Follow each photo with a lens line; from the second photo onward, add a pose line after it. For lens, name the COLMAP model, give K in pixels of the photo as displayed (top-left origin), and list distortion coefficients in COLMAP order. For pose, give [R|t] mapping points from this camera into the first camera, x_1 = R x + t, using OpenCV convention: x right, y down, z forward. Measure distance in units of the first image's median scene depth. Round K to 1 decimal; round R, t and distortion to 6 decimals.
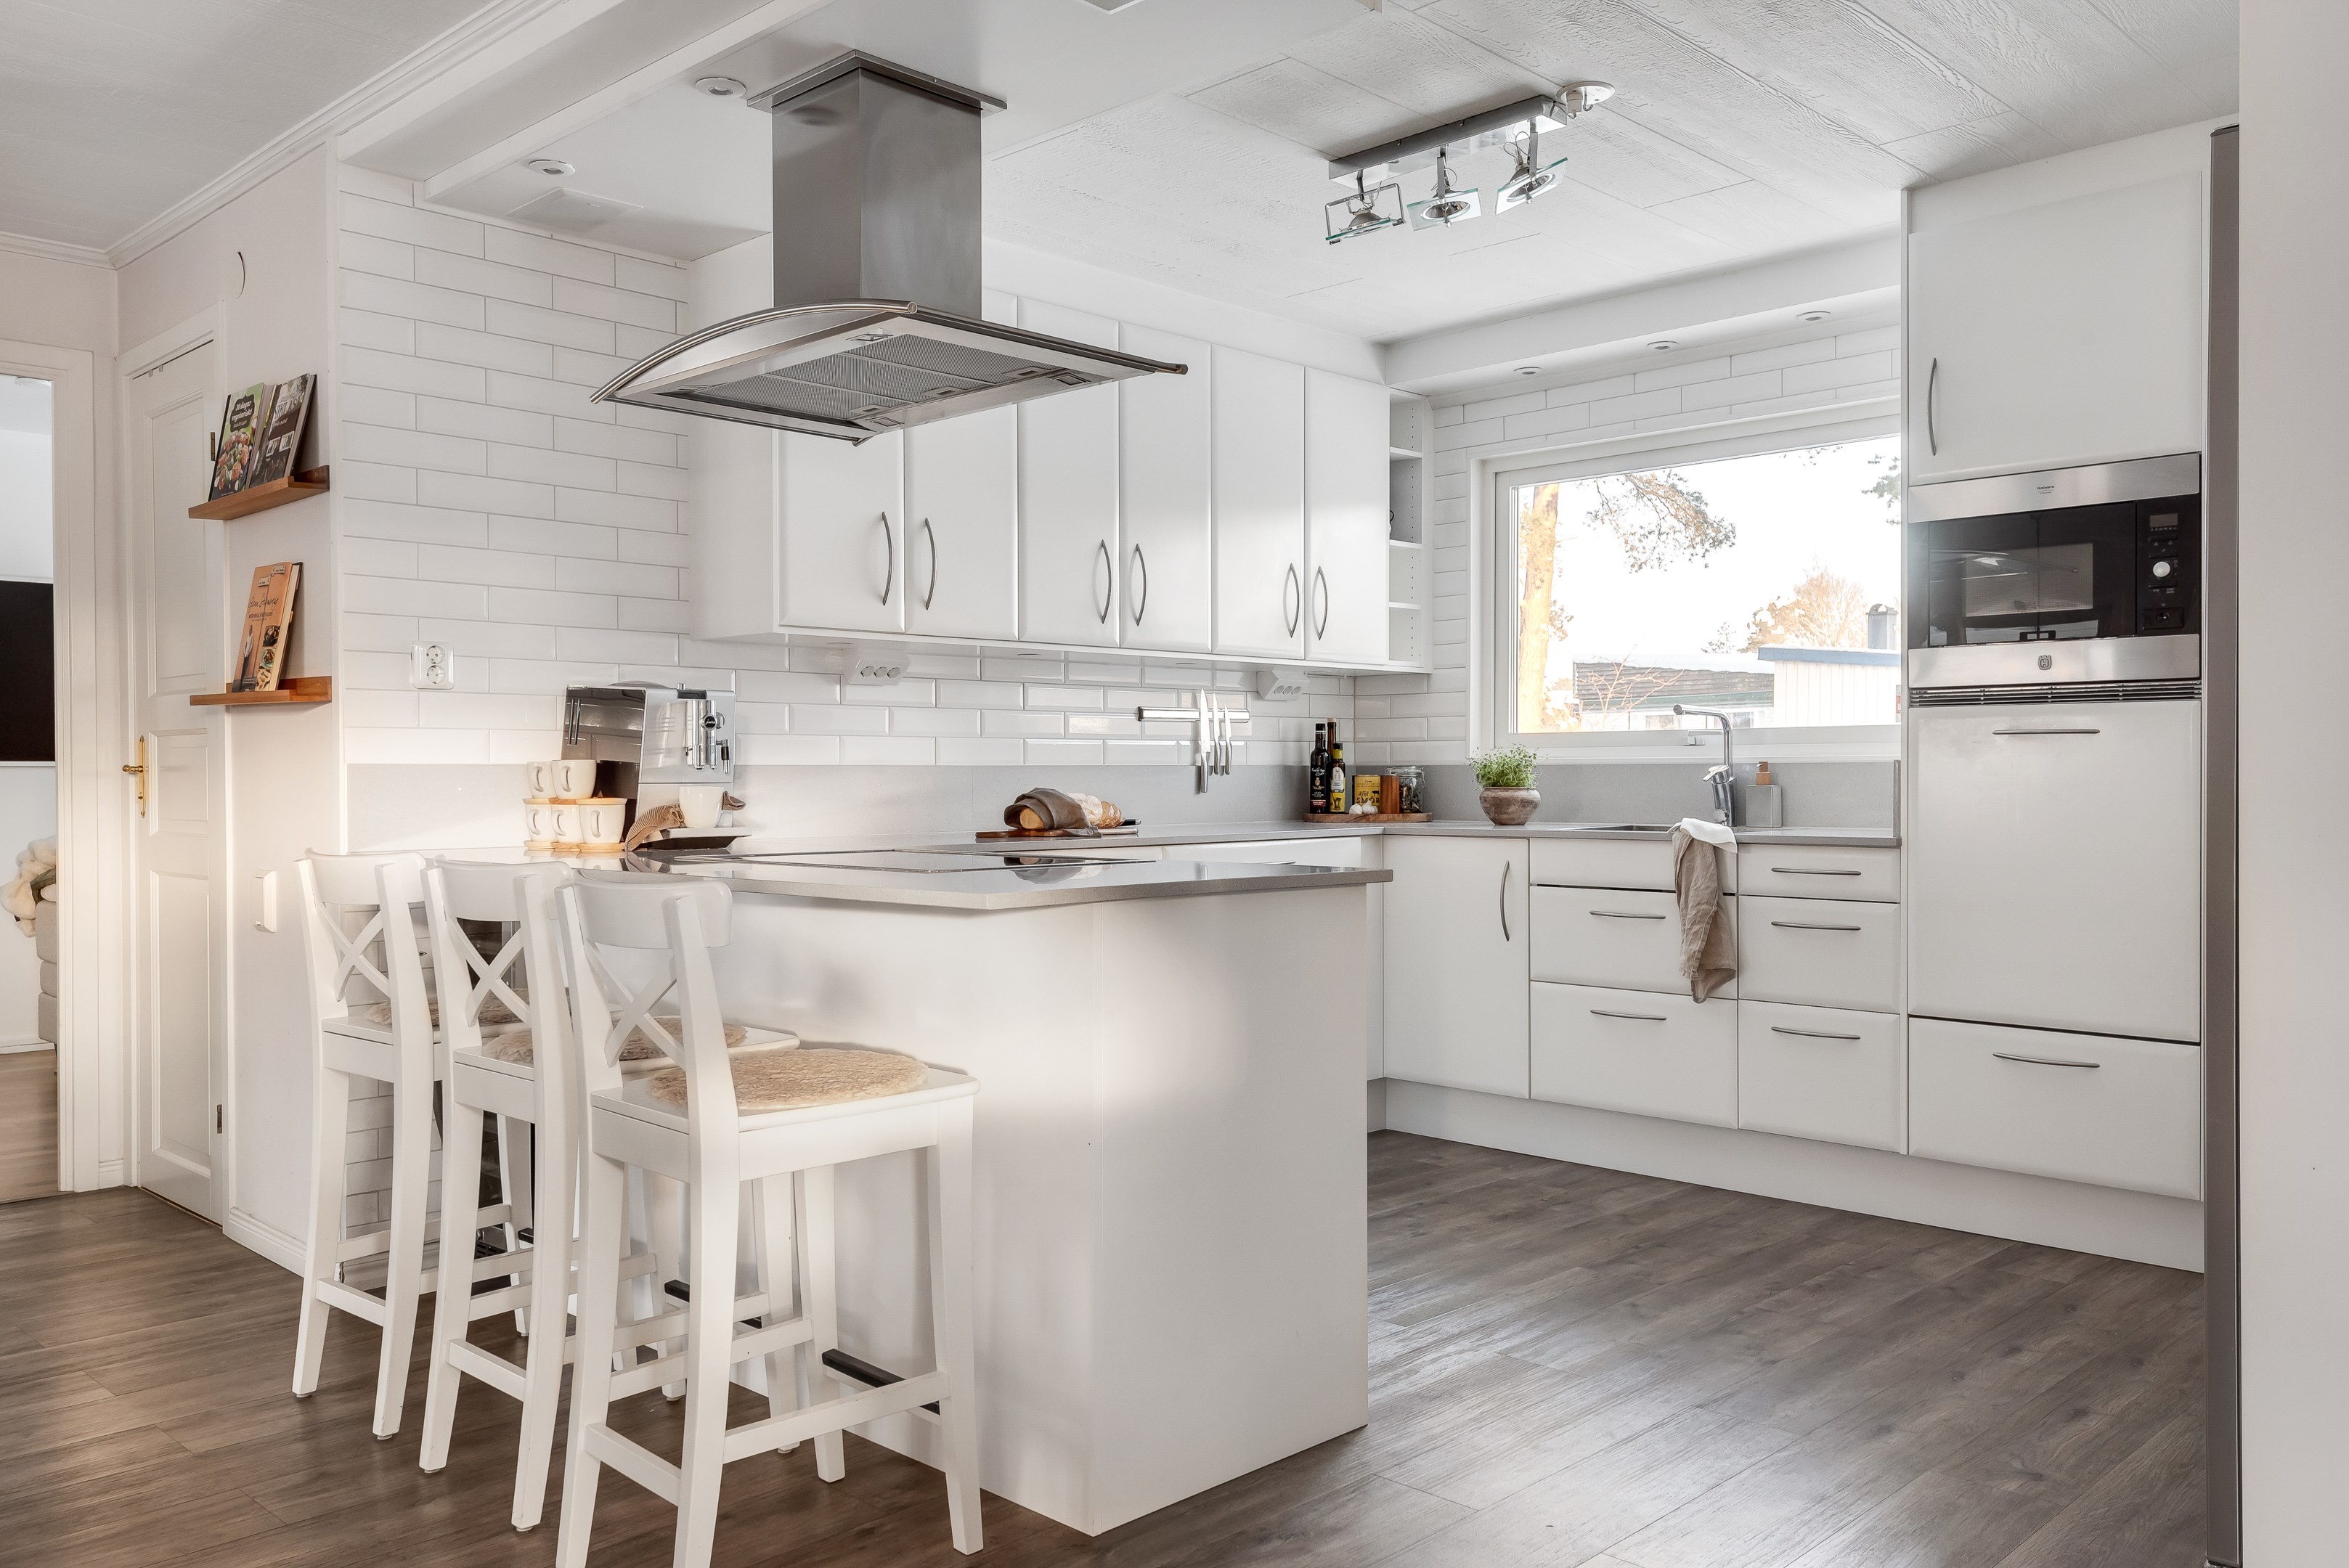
lens RADIAL K [[1794.9, 0, 1188.1], [0, 1794.9, 784.1], [0, 0, 1]] dist [0.057461, -0.005385]
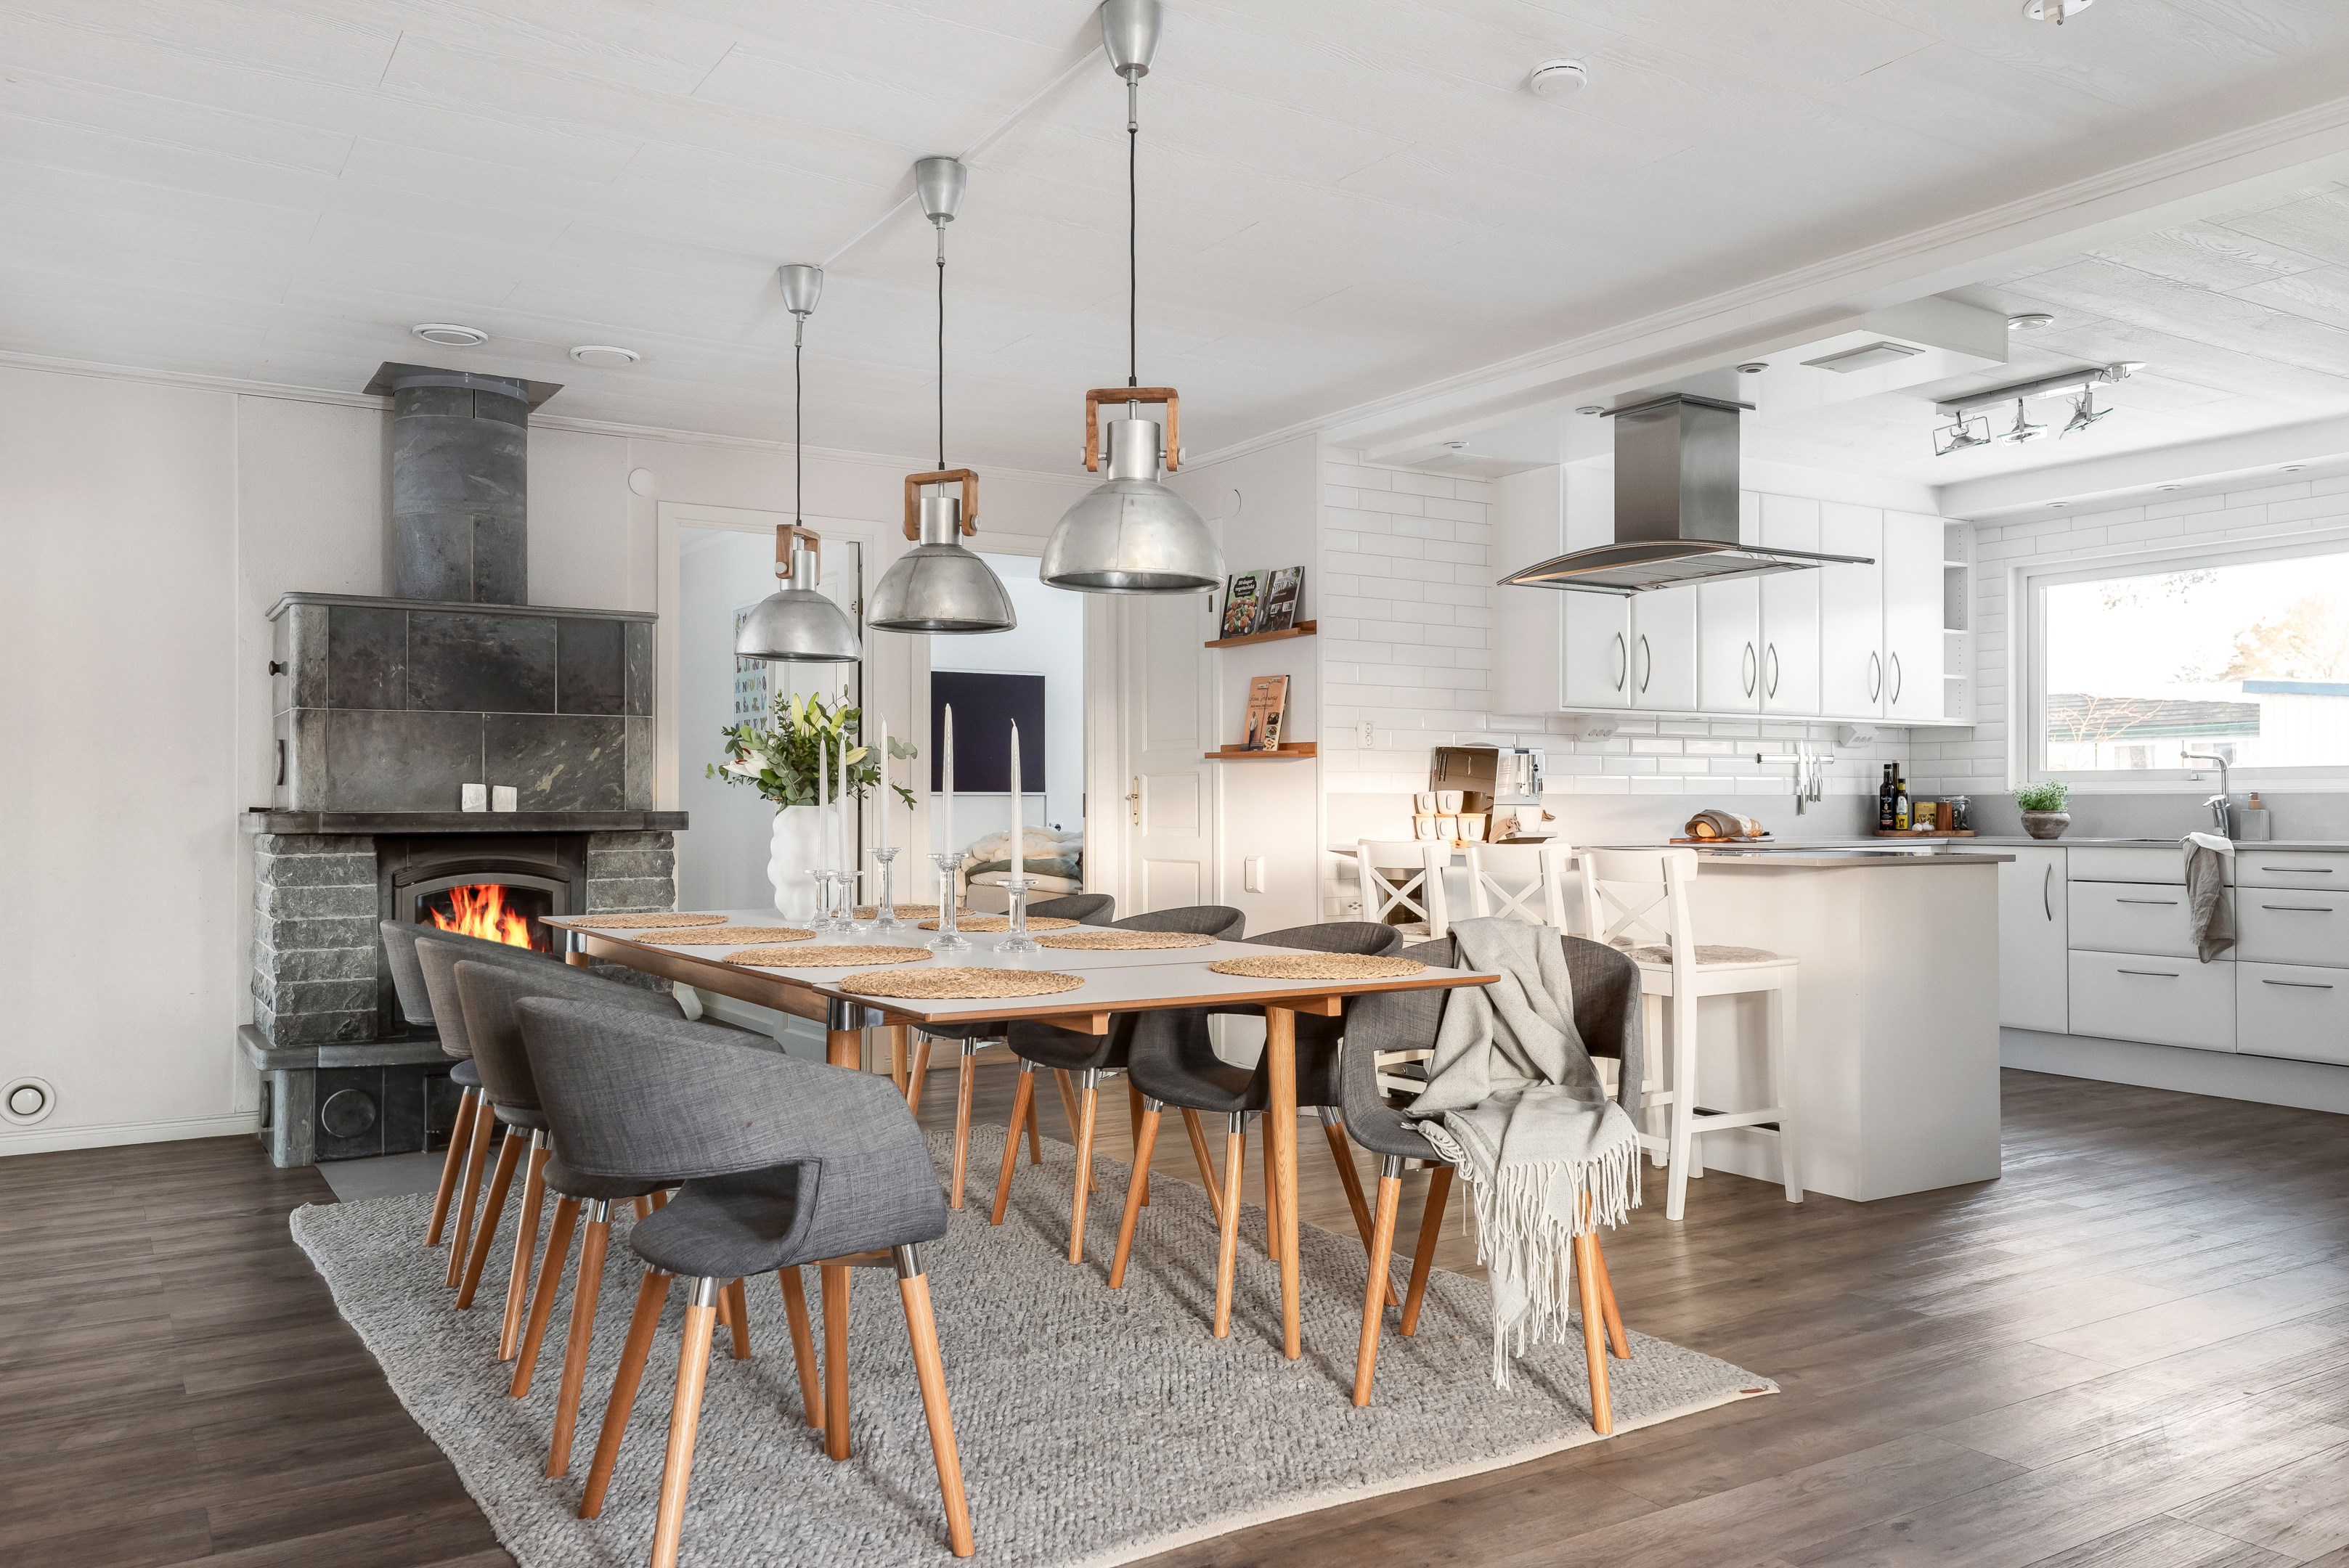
lens RADIAL K [[1753.2, 0, 1195.6], [0, 1753.2, 784.6], [0, 0, 1]] dist [0.048039, -0.028186]
pose [[0.974641, -0.000228, -0.223773, -0.169227], [-0.003568, 0.999857, -0.016558, 0.007013], [0.223745, 0.016936, 0.974501, -0.513567]]
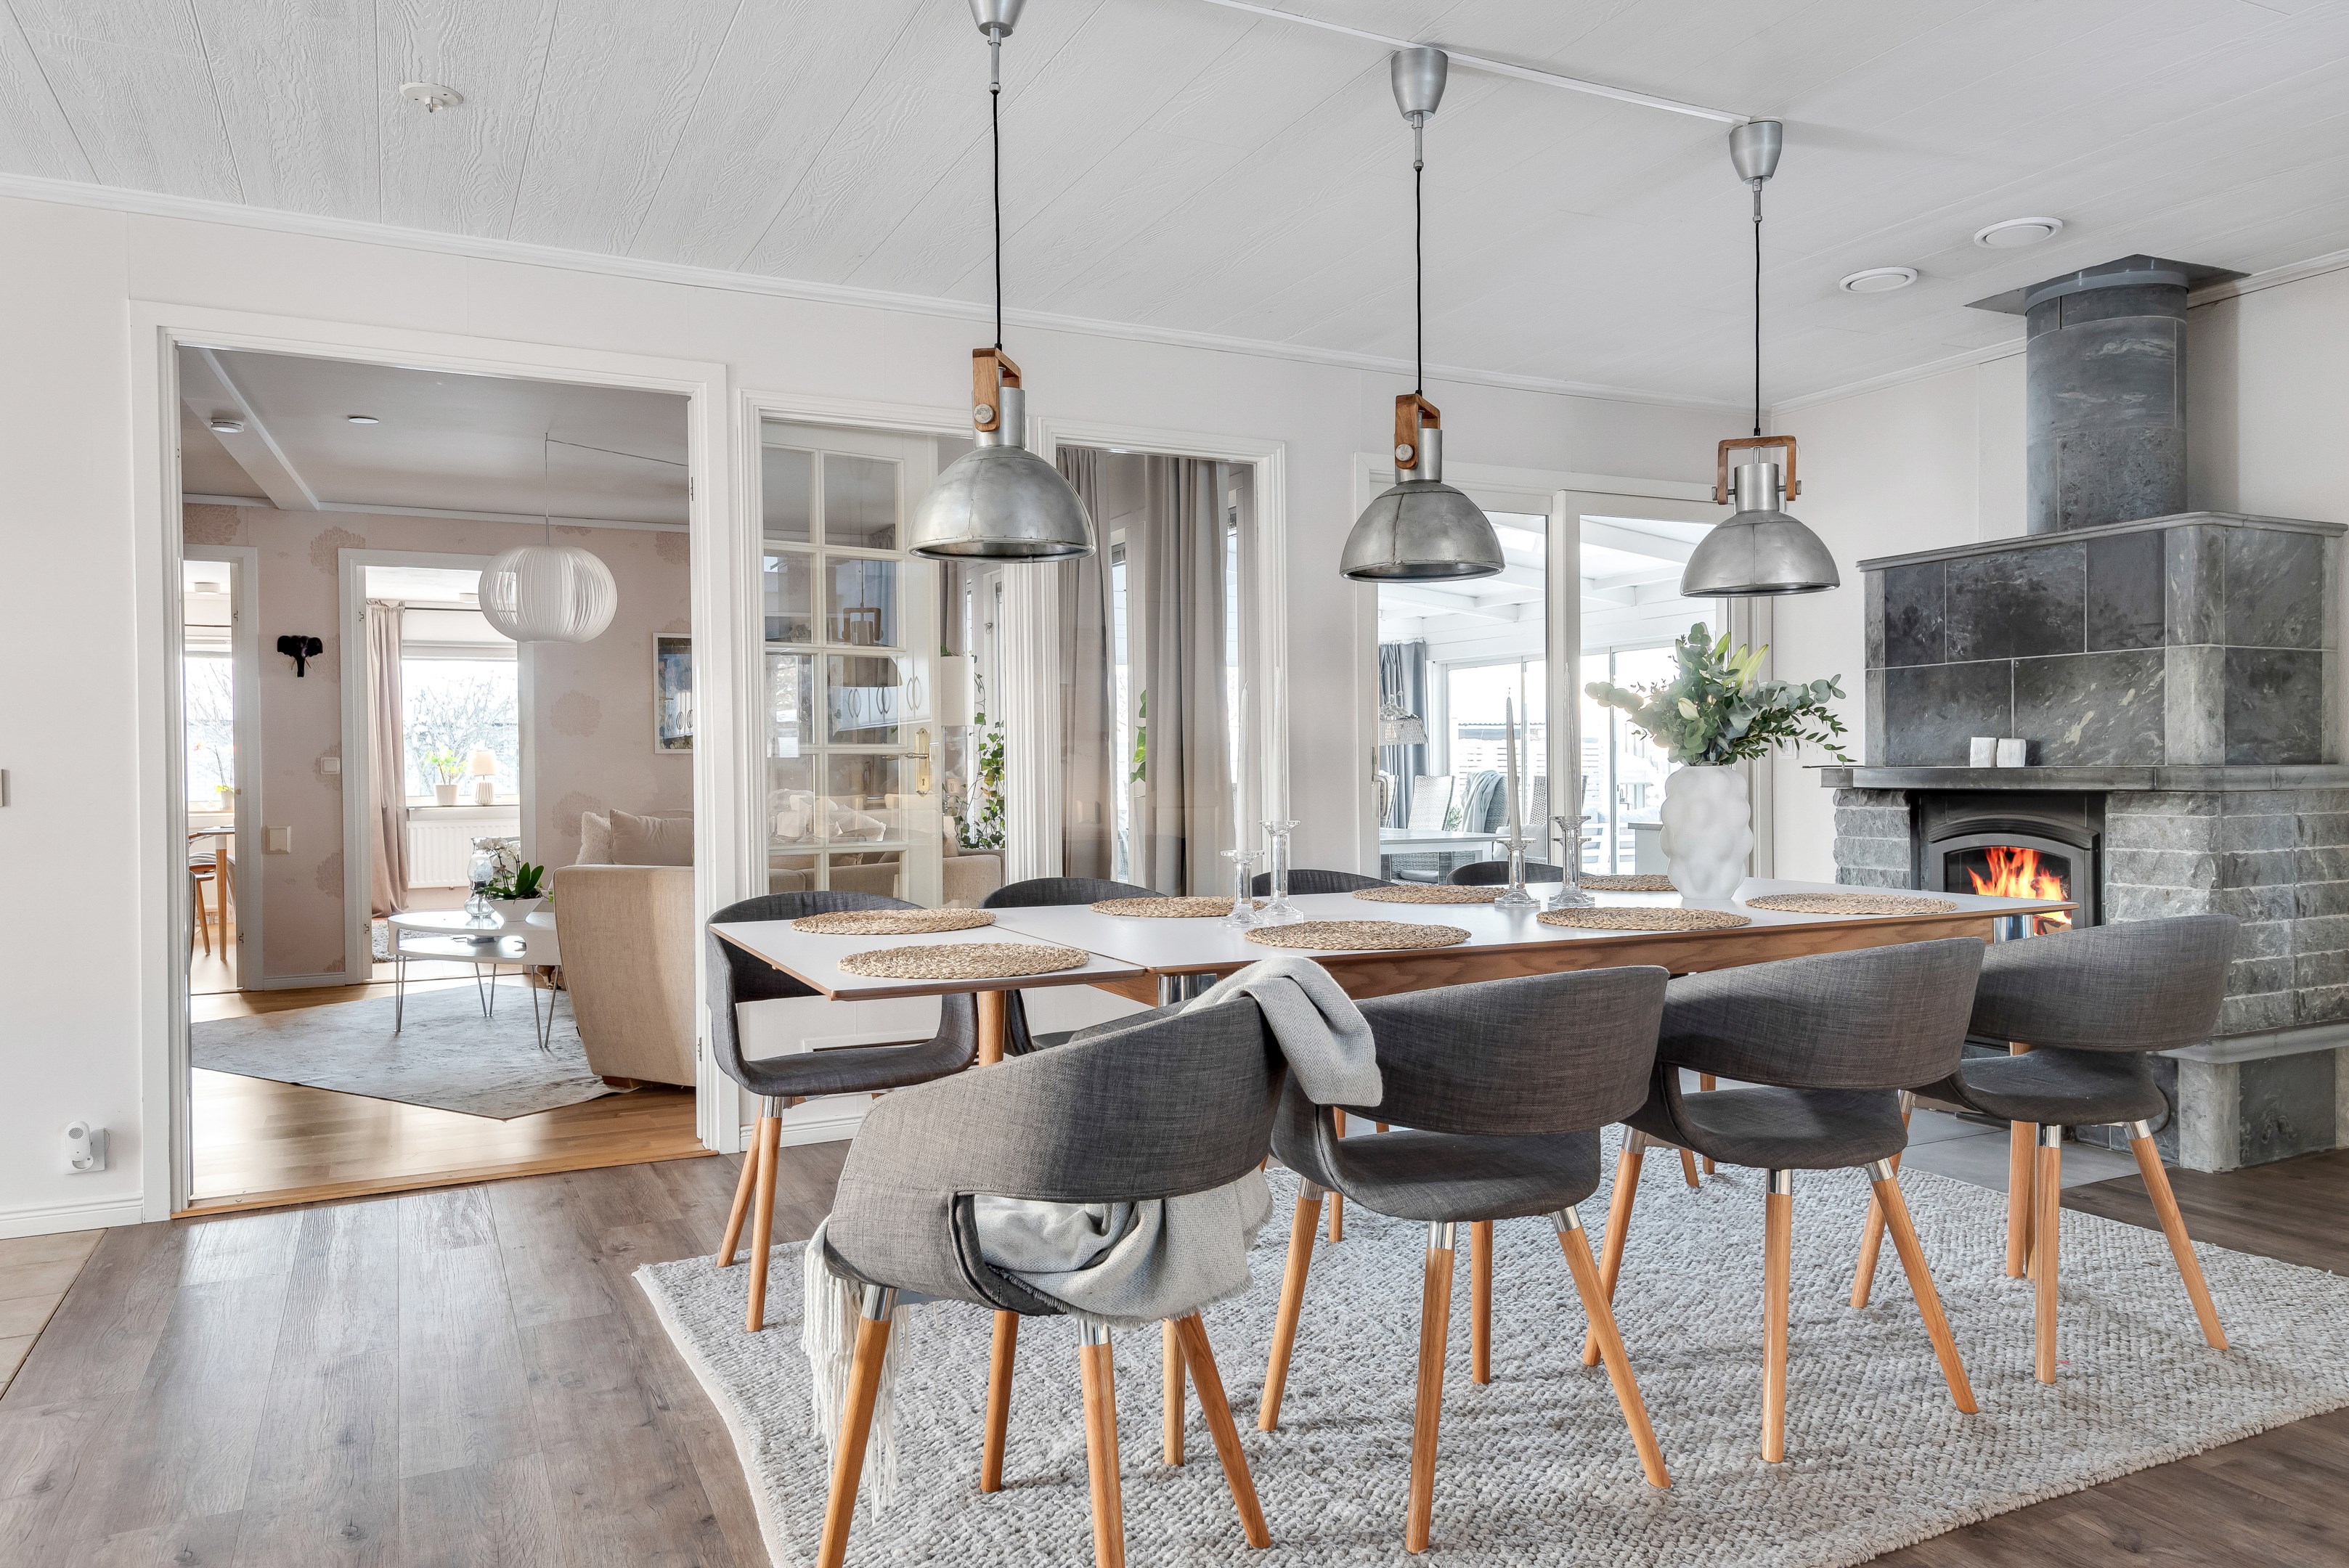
lens RADIAL K [[1578.6, 0, 1182.9], [0, 1578.6, 783.7], [0, 0, 1]] dist [0.032237, -0.002741]
pose [[-0.330030, 0.018399, -0.943791, 0.185383], [0.005879, 0.999831, 0.017436, -0.002043], [0.943952, 0.000206, -0.330082, 0.352080]]
